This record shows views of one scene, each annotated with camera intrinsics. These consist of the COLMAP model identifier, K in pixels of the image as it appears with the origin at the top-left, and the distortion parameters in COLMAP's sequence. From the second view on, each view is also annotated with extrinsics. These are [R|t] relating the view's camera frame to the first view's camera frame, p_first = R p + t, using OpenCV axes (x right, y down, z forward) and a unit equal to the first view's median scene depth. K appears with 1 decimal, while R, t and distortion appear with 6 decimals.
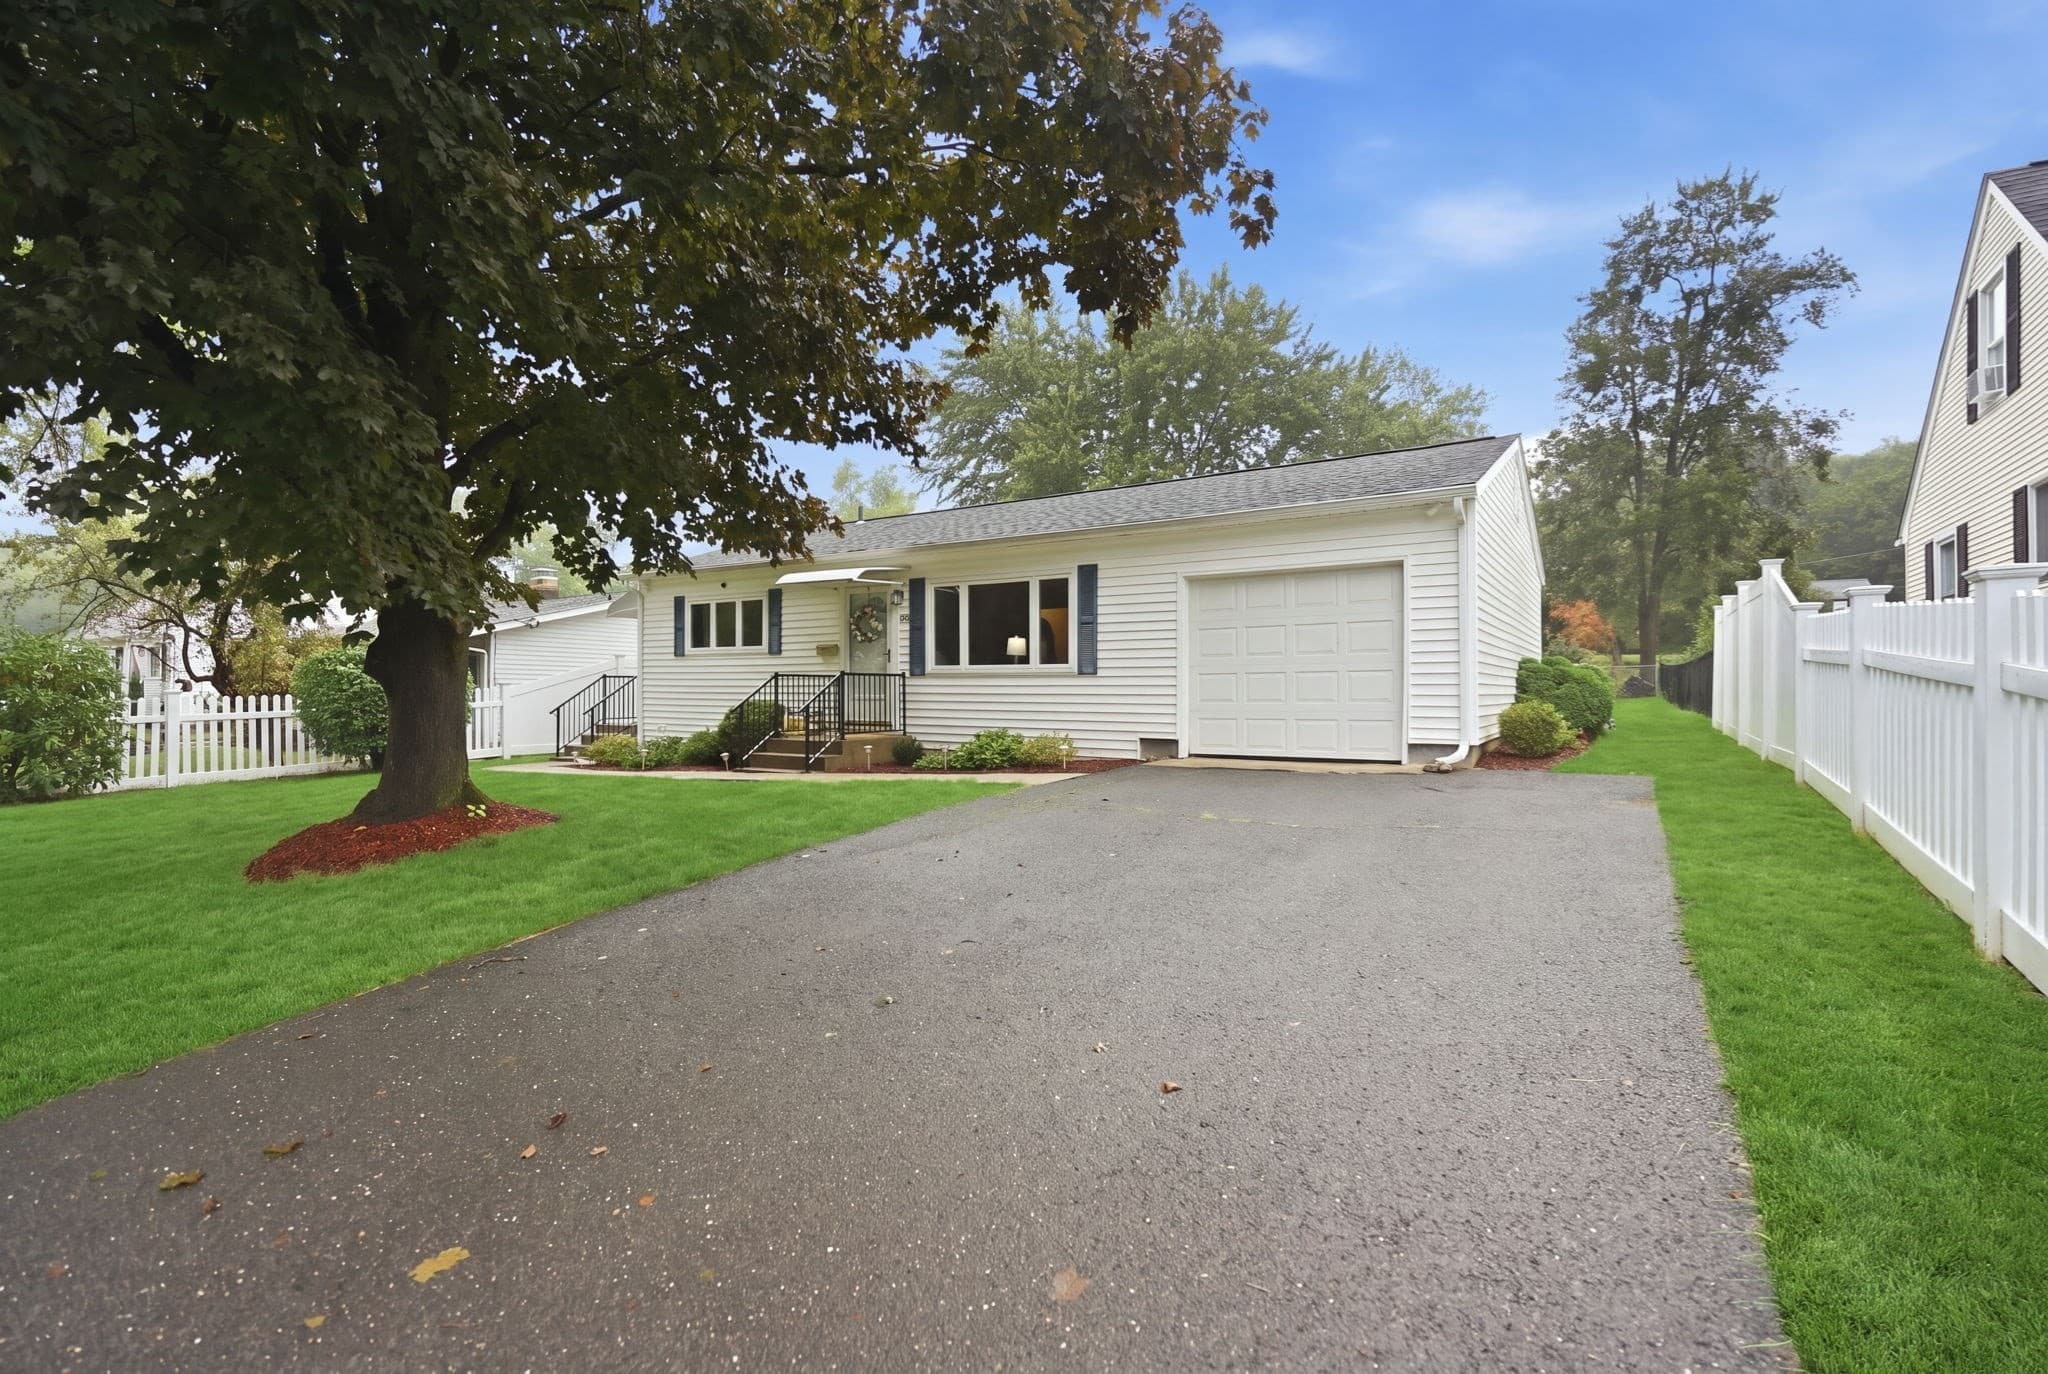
lens RADIAL K [[946.5, 0, 1031.3], [0, 946.5, 684.7], [0, 0, 1]] dist [0.001129, -0.000104]
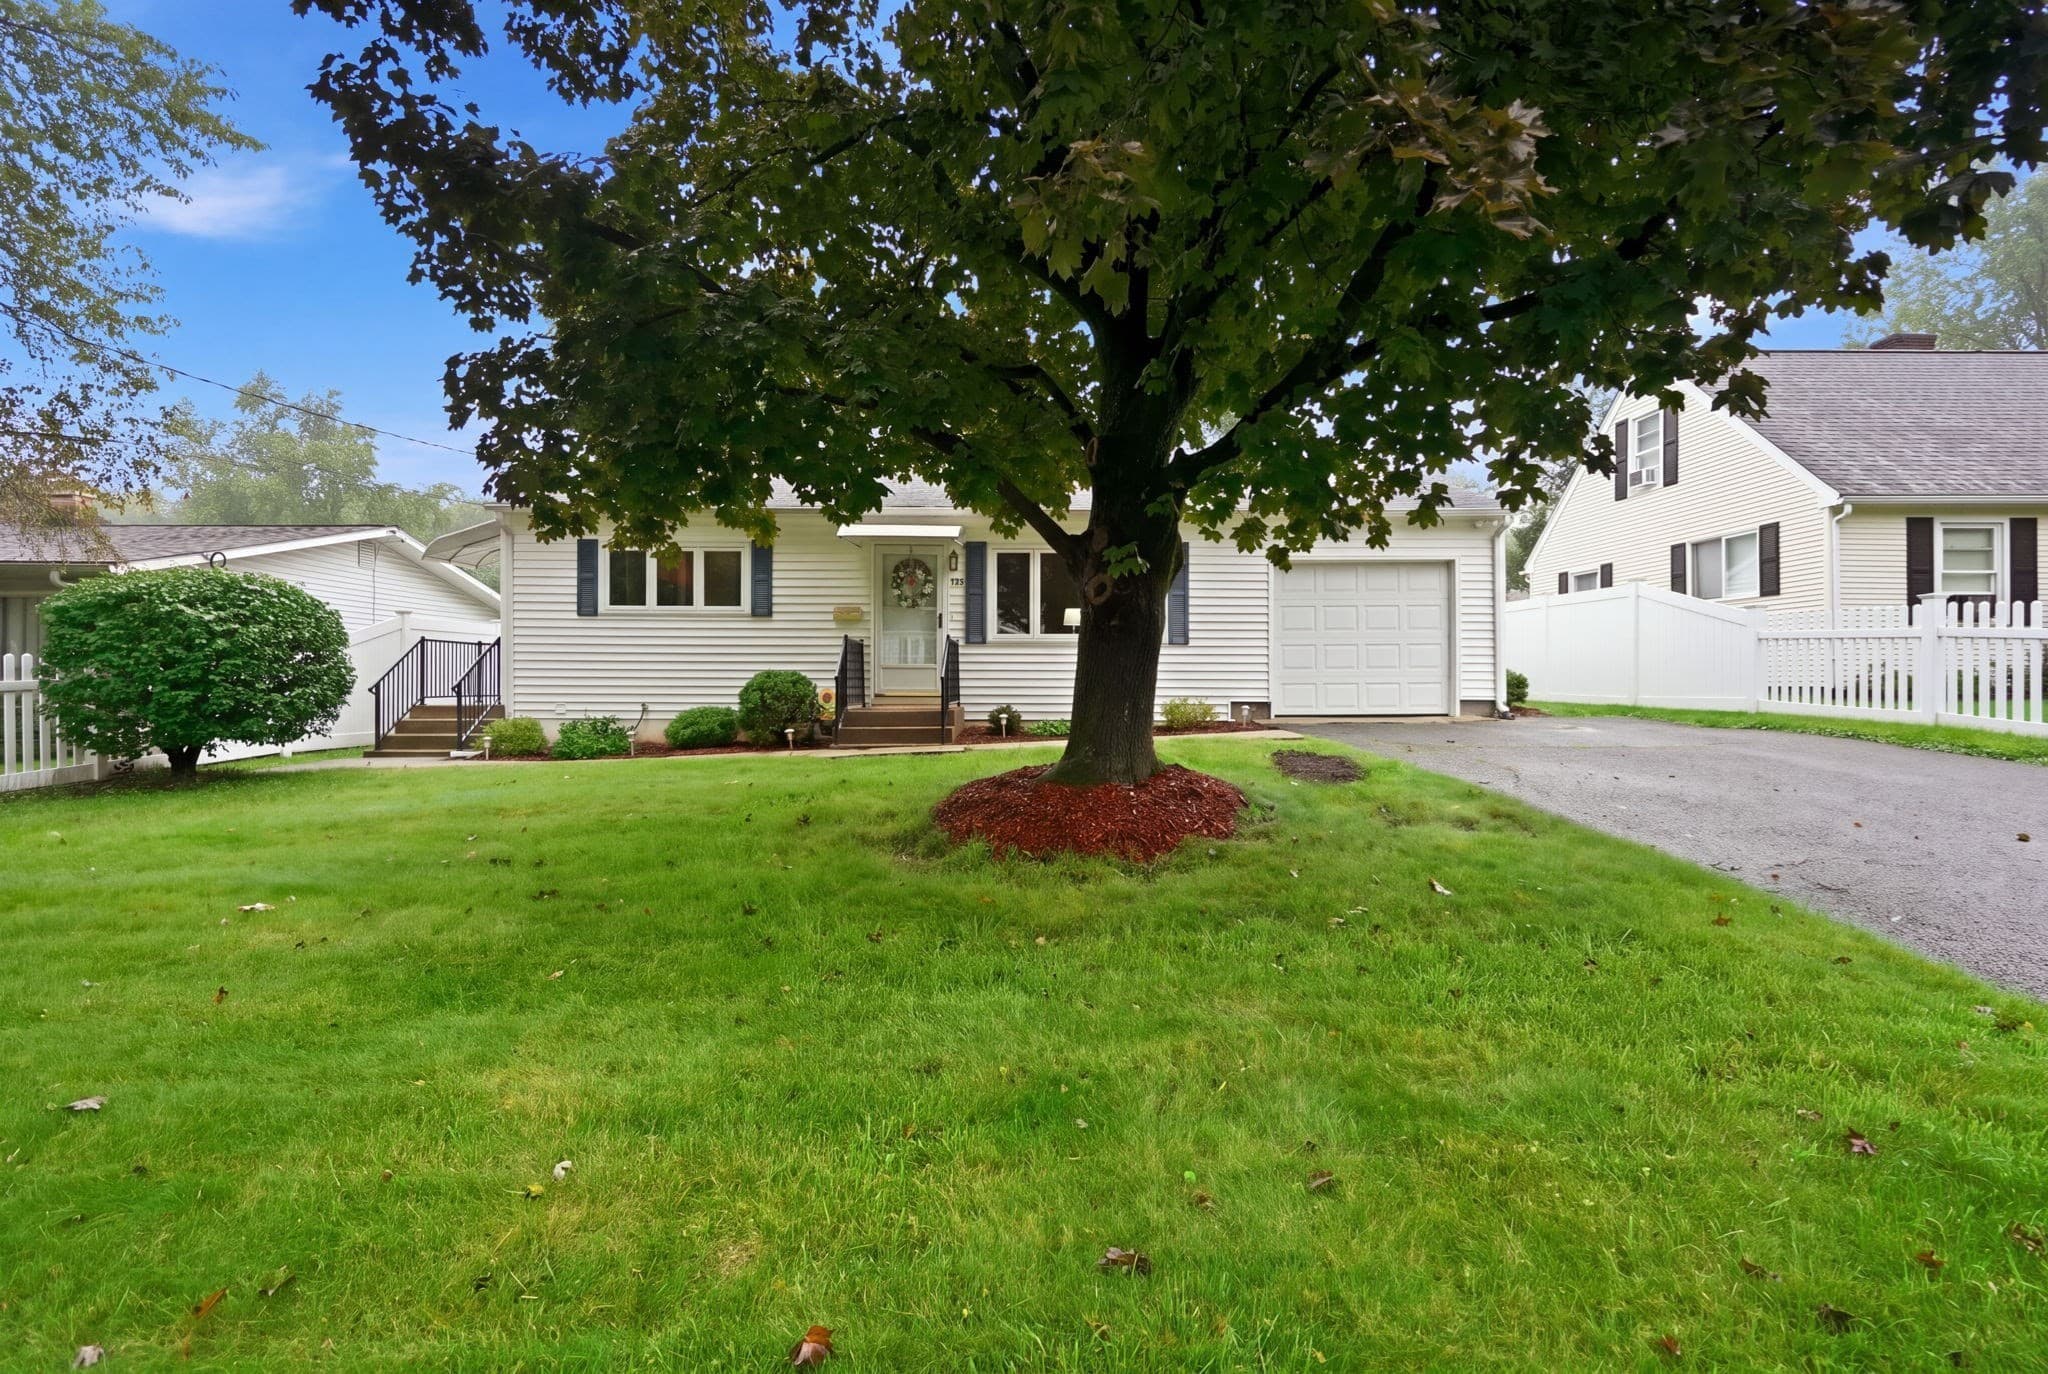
lens RADIAL K [[910.4, 0, 1024.0], [0, 910.4, 687.0], [0, 0, 1]] dist [-0.001326, 0.000166]
pose [[0.837387, -0.002938, 0.546603, -0.575566], [-0.004074, 0.999924, 0.011615, 0.023181], [-0.546596, -0.011953, 0.837311, 0.200026]]
